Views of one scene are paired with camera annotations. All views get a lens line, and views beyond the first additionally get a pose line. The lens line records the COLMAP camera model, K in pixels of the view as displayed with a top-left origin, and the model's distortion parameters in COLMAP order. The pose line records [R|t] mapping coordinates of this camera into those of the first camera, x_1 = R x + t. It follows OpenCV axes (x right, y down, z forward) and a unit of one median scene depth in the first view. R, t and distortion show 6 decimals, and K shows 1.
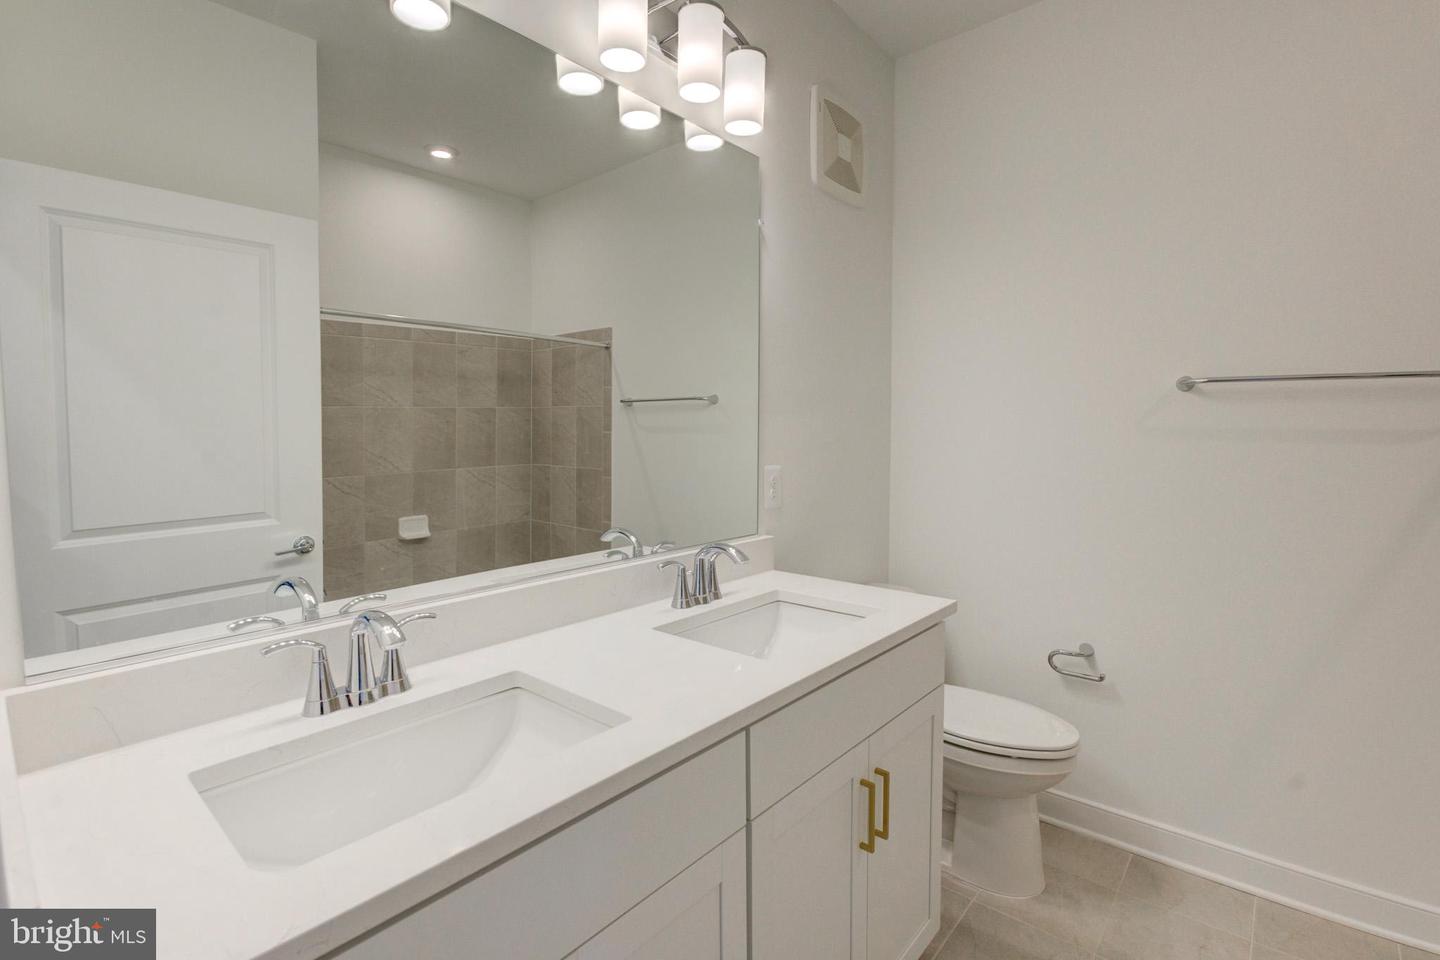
lens RADIAL K [[639.9, 0, 710.2], [0, 639.9, 469.0], [0, 0, 1]] dist [-0.002646, -0.000401]
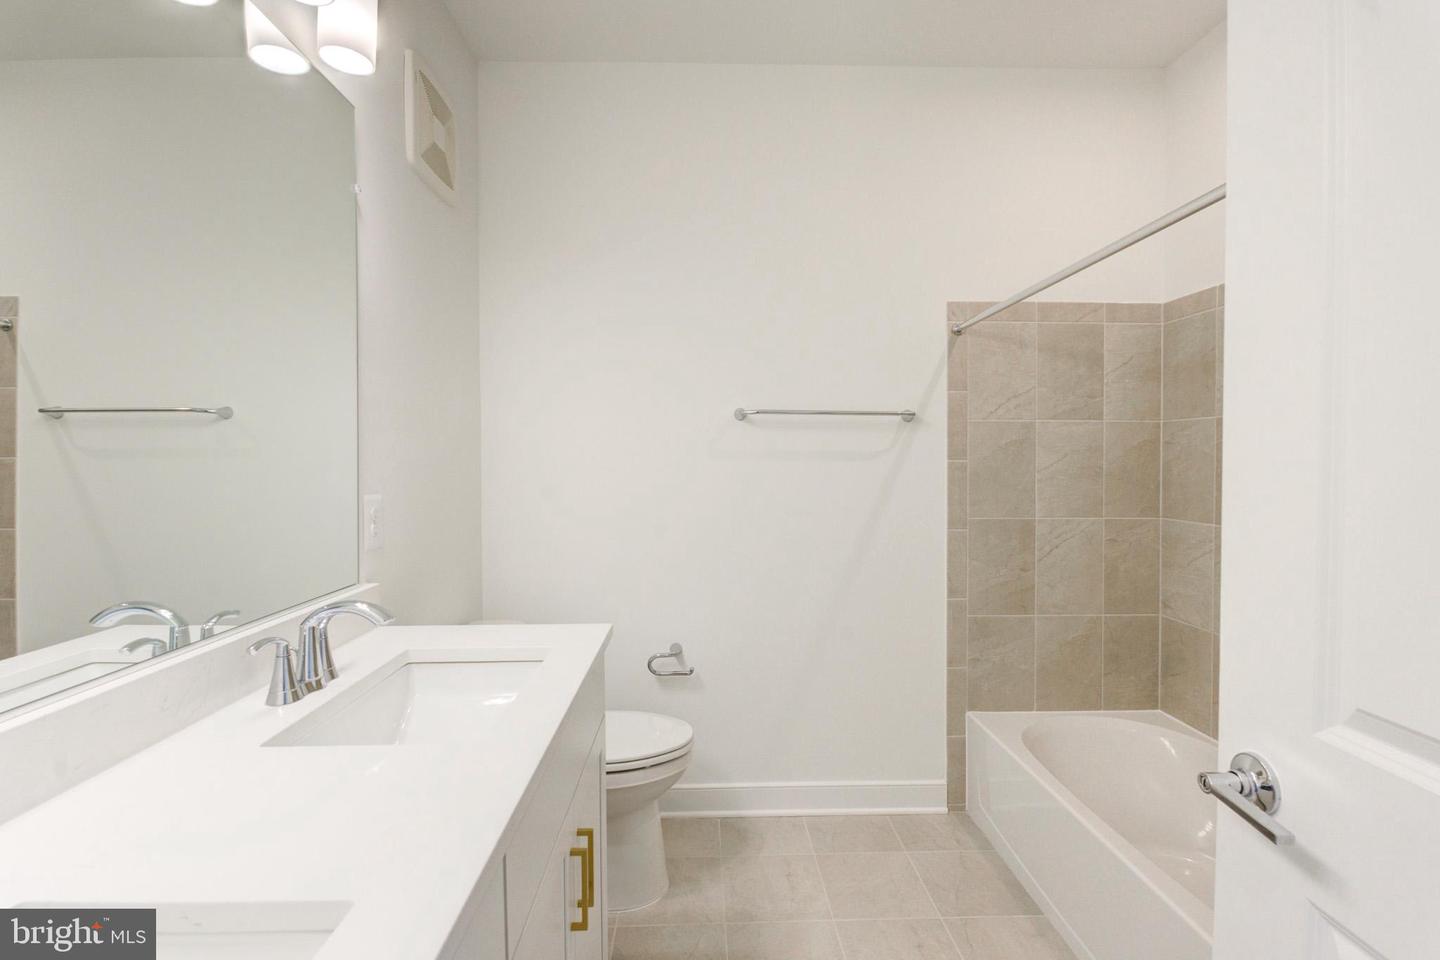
lens RADIAL K [[639.9, 0, 717.9], [0, 639.9, 470.5], [0, 0, 1]] dist [-0.002646, -0.000401]
pose [[0.750745, -0.016324, 0.660390, -0.107416], [0.042963, 0.998785, -0.024153, 0.002245], [-0.659193, 0.046505, 0.750534, 0.120218]]
